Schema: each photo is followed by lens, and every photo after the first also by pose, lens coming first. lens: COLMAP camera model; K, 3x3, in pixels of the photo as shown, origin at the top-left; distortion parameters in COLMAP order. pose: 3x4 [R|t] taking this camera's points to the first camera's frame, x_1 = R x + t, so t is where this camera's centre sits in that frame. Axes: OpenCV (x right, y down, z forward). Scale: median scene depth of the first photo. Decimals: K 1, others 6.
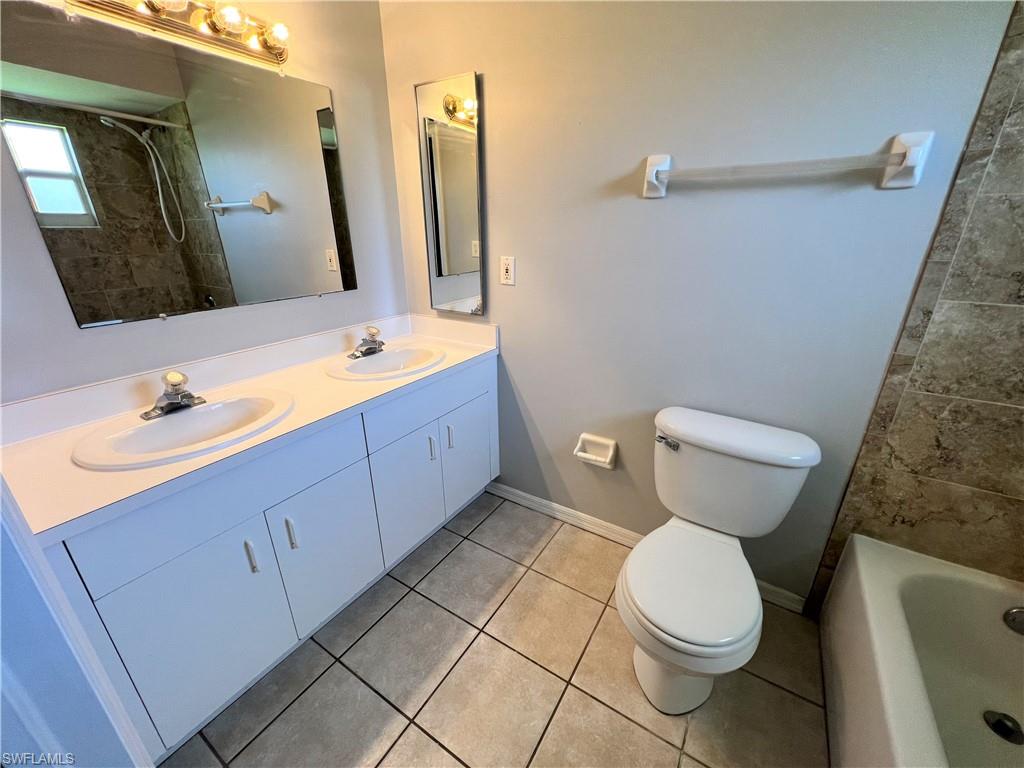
lens RADIAL K [[412.3, 0, 512.0], [0, 412.3, 384.0], [0, 0, 1]] dist [0.000175, -0.000025]
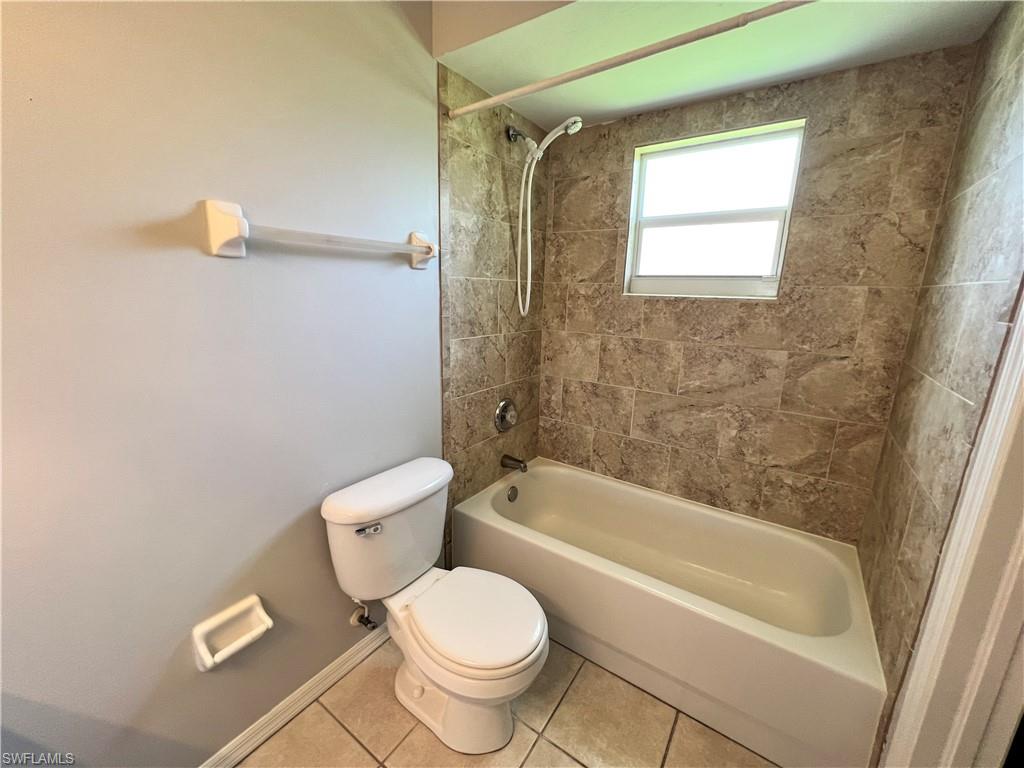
lens RADIAL K [[412.3, 0, 512.0], [0, 412.3, 384.0], [0, 0, 1]] dist [0.000175, -0.000025]
pose [[0.035589, -0.221910, 0.974417, -0.465950], [0.335853, 0.920981, 0.197474, -0.252647], [-0.941242, 0.320233, 0.107306, 0.600259]]
